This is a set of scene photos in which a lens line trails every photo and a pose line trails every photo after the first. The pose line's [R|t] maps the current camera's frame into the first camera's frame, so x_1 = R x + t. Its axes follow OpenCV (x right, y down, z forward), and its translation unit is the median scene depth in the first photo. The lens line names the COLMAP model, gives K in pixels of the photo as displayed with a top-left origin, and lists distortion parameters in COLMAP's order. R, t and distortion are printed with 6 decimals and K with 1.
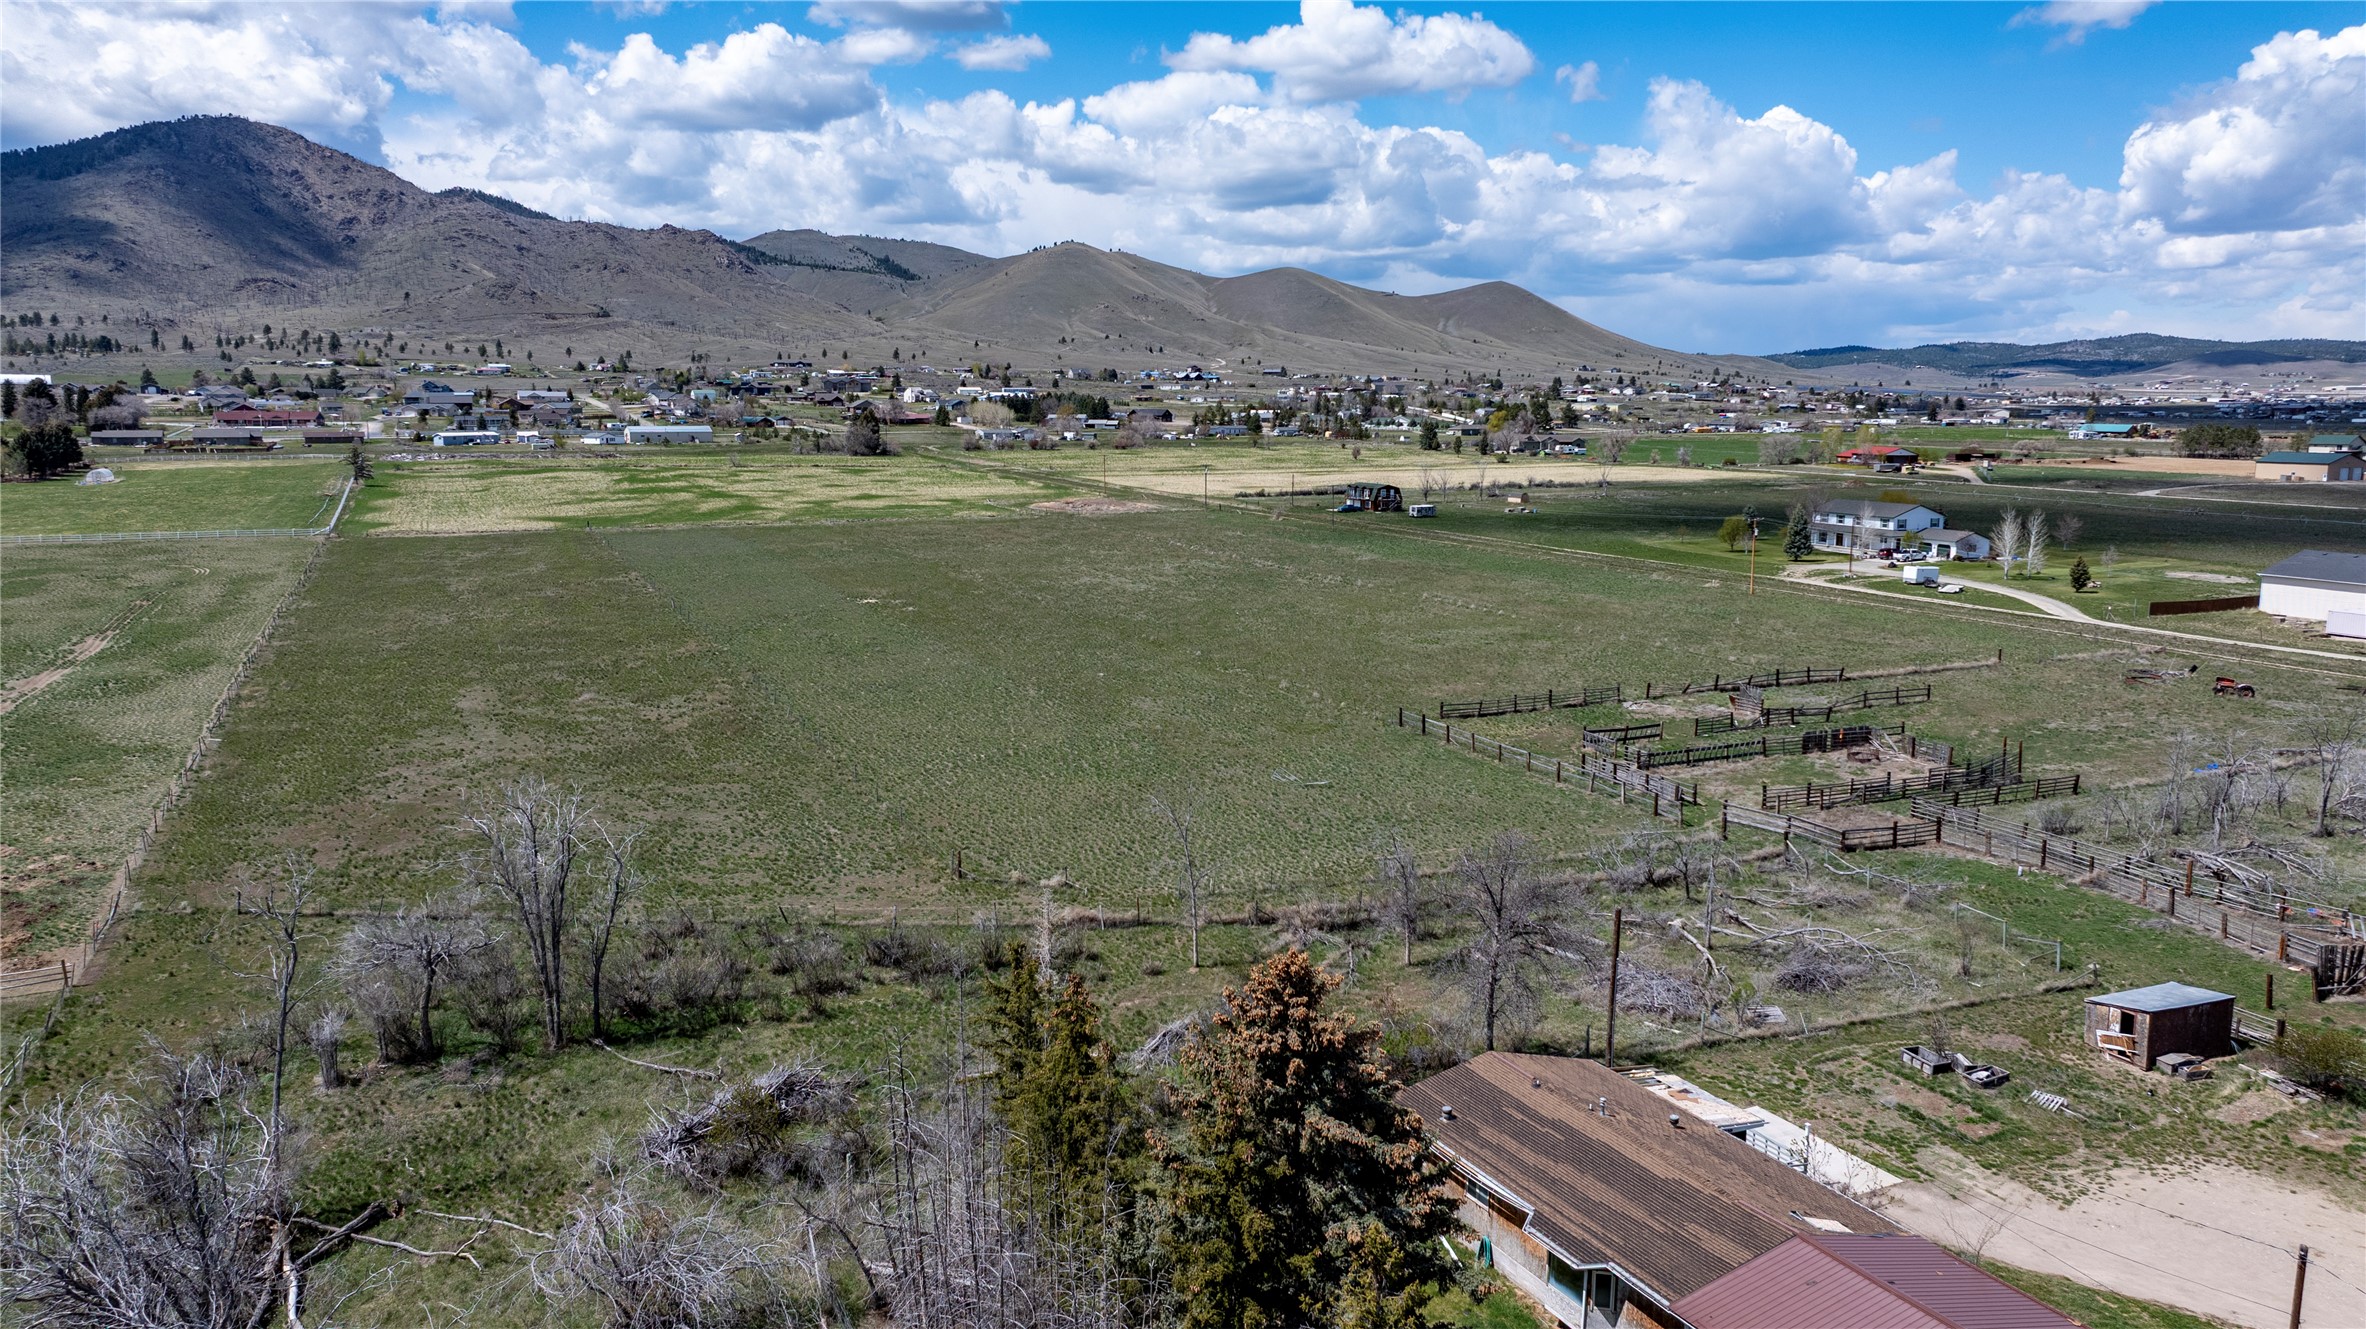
lens RADIAL K [[1671.3, 0, 1183.1], [0, 1671.3, 658.8], [0, 0, 1]] dist [0.003169, 0.001013]
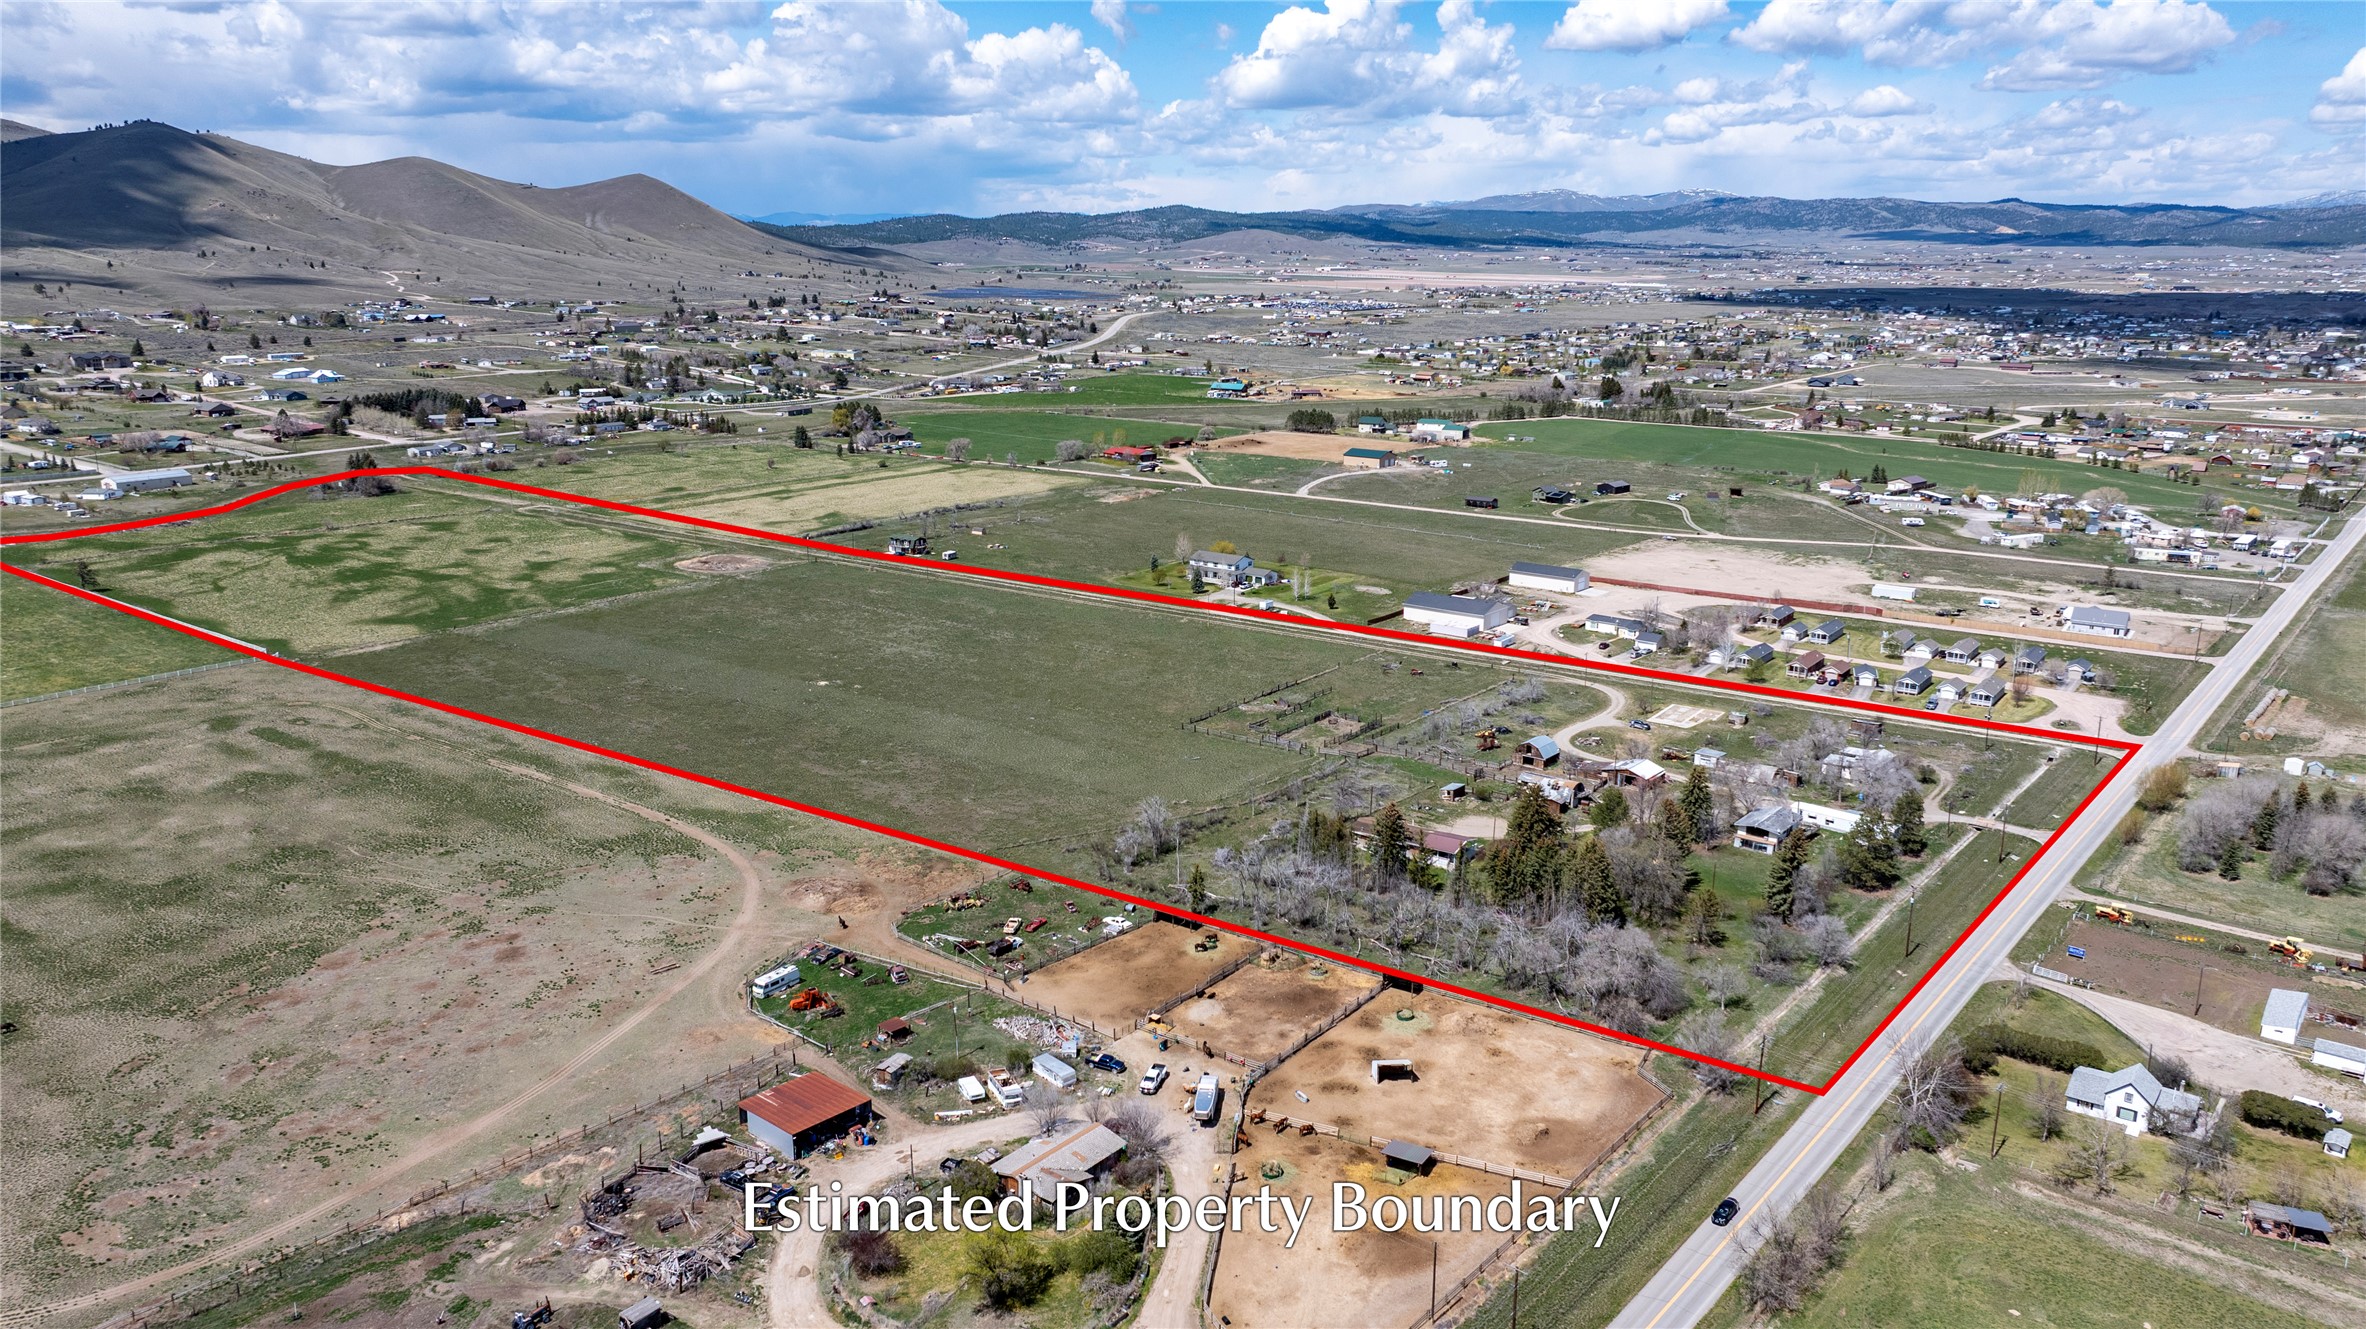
lens RADIAL K [[1671.3, 0, 1182.3], [0, 1671.3, 665.6], [0, 0, 1]] dist [0.003169, 0.001013]
pose [[0.869298, -0.114653, 0.480807, -0.604026], [0.073216, 0.991864, 0.104145, -0.178920], [-0.488835, -0.055330, 0.870620, -0.711524]]
